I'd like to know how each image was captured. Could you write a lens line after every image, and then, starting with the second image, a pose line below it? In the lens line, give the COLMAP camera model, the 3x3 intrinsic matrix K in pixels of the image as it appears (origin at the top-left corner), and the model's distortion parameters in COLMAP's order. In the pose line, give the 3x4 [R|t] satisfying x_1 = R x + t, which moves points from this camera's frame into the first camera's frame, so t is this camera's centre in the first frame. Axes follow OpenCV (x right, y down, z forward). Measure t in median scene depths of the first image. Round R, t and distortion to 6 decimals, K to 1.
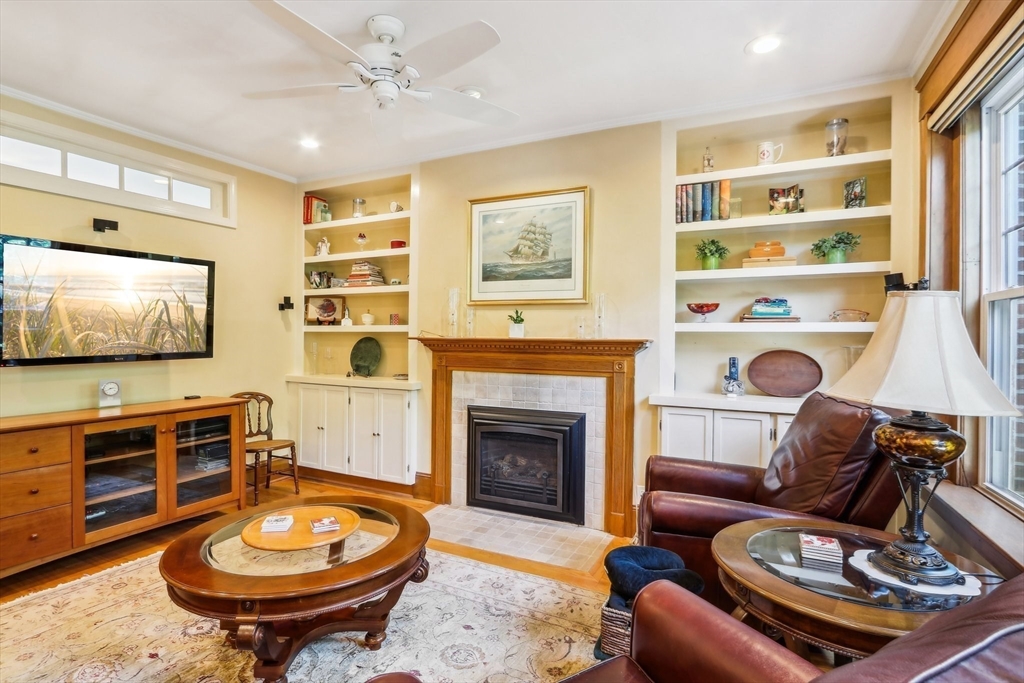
lens RADIAL K [[492.6, 0, 507.2], [0, 492.6, 334.5], [0, 0, 1]] dist [-0.014265, 0.003596]
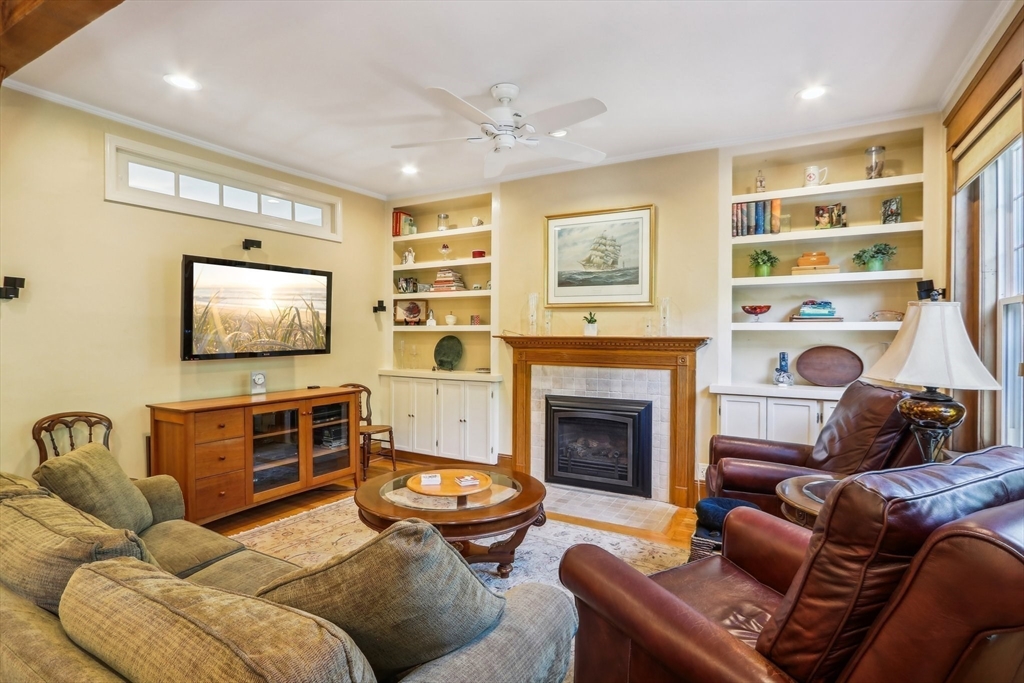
lens RADIAL K [[492.6, 0, 515.6], [0, 492.6, 331.8], [0, 0, 1]] dist [-0.014265, 0.003596]
pose [[0.998660, -0.003637, -0.051627, -0.099278], [0.003562, 0.999992, -0.001546, -0.001993], [0.051632, 0.001360, 0.998665, -0.167746]]
